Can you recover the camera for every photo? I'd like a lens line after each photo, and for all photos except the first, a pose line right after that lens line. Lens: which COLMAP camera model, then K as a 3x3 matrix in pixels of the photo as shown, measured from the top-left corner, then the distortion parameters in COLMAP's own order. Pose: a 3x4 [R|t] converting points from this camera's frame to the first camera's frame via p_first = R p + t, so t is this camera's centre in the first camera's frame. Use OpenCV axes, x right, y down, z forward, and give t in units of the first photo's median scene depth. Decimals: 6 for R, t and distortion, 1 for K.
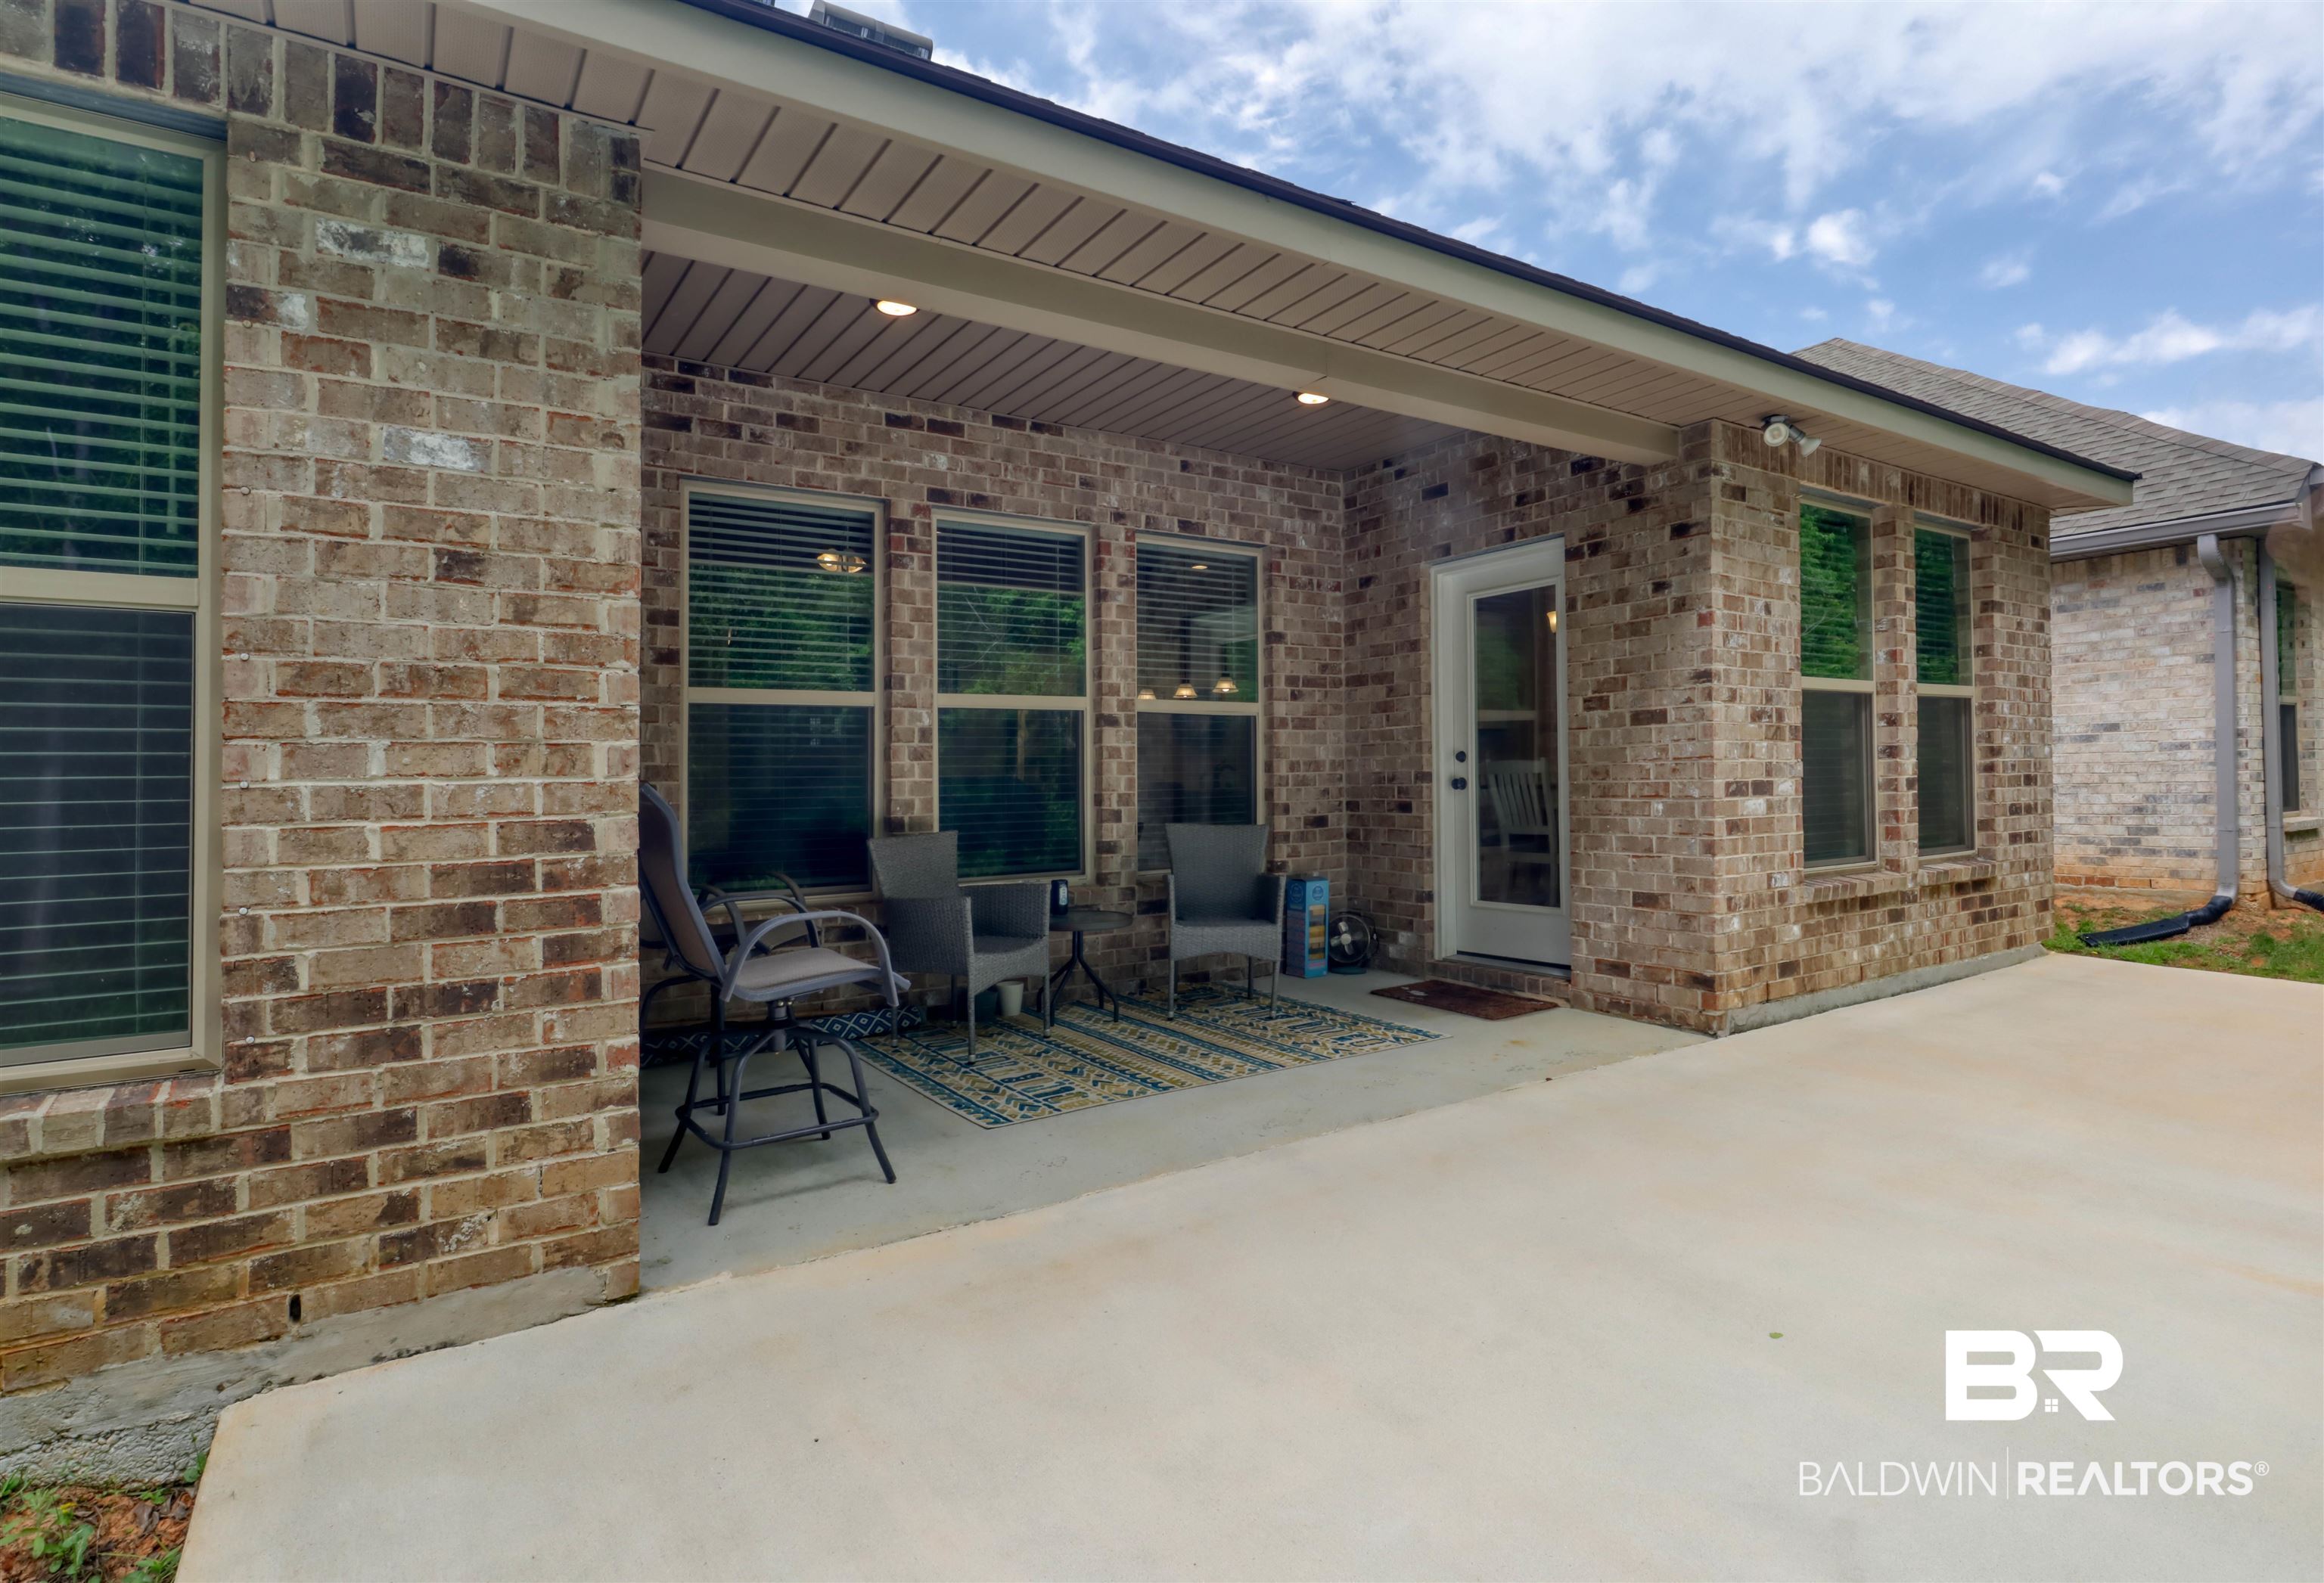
lens RADIAL K [[1157.5, 0, 1160.4], [0, 1157.5, 753.1], [0, 0, 1]] dist [-0.000097, -0.000090]
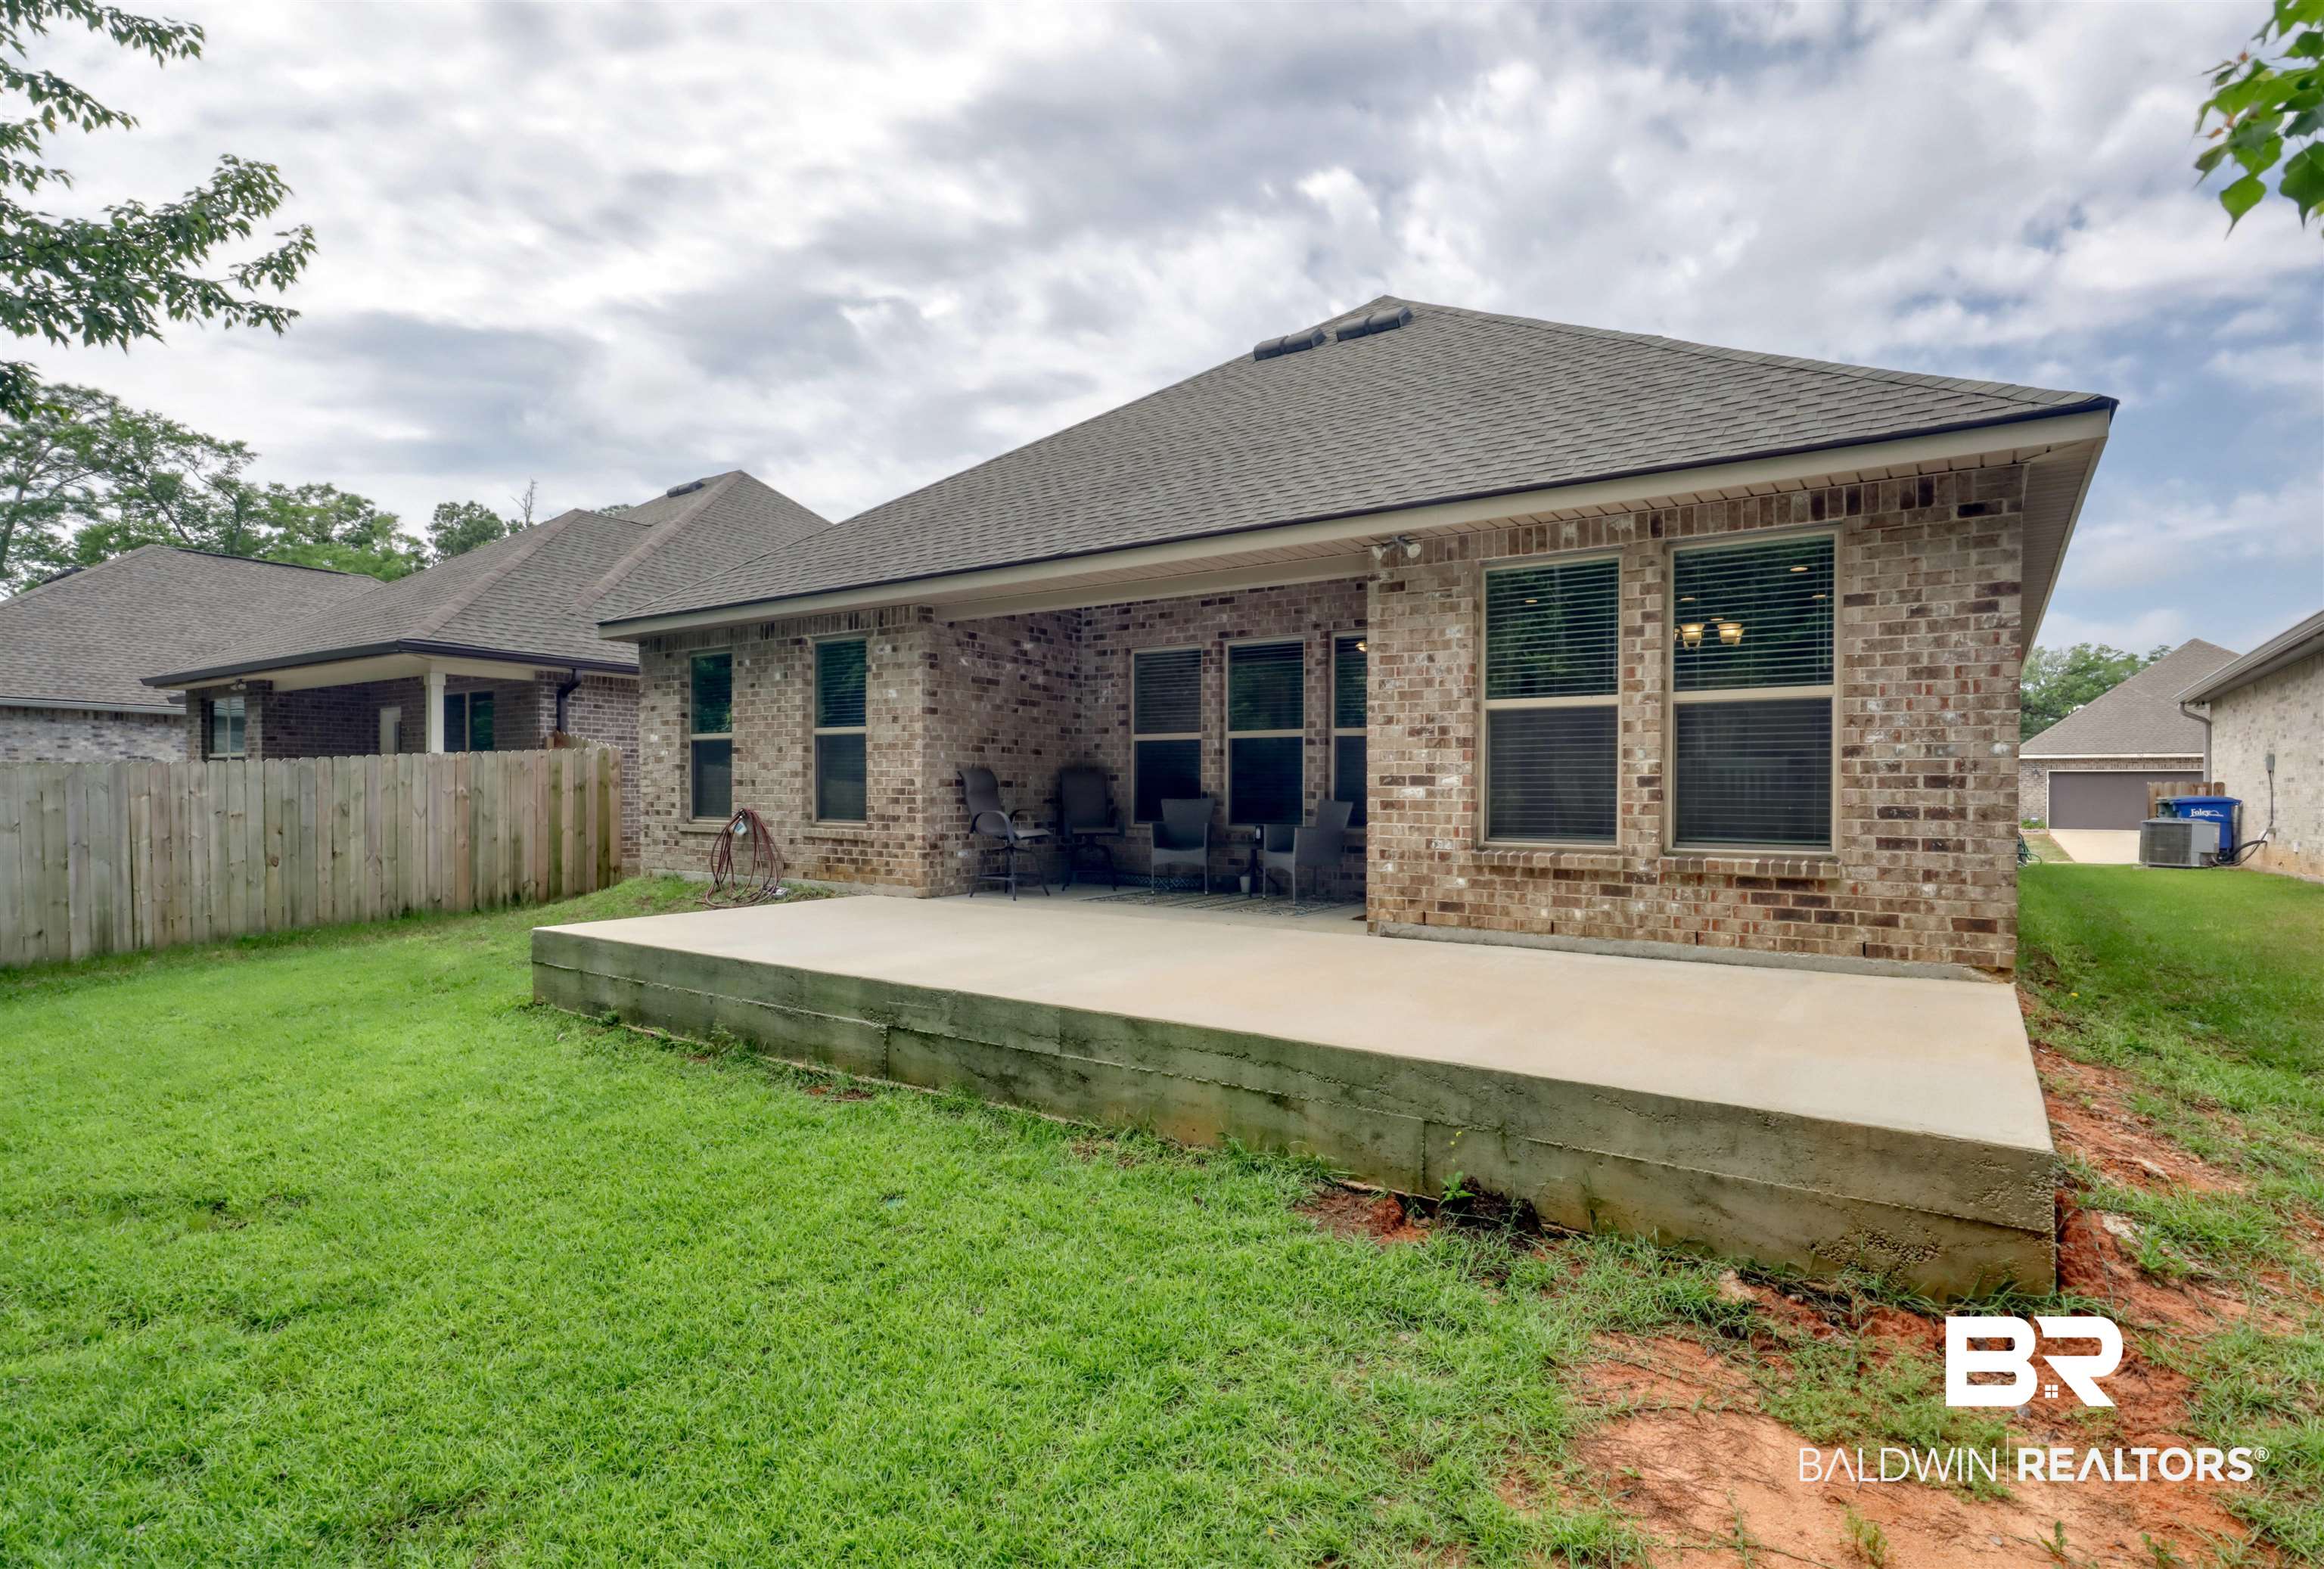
lens RADIAL K [[1173.9, 0, 1186.4], [0, 1173.9, 811.3], [0, 0, 1]] dist [0.001089, 0.000049]
pose [[0.387032, 0.032978, -0.921476, 1.808670], [0.006133, 0.999246, 0.038338, 0.009913], [0.922046, -0.020490, 0.386538, 0.139222]]
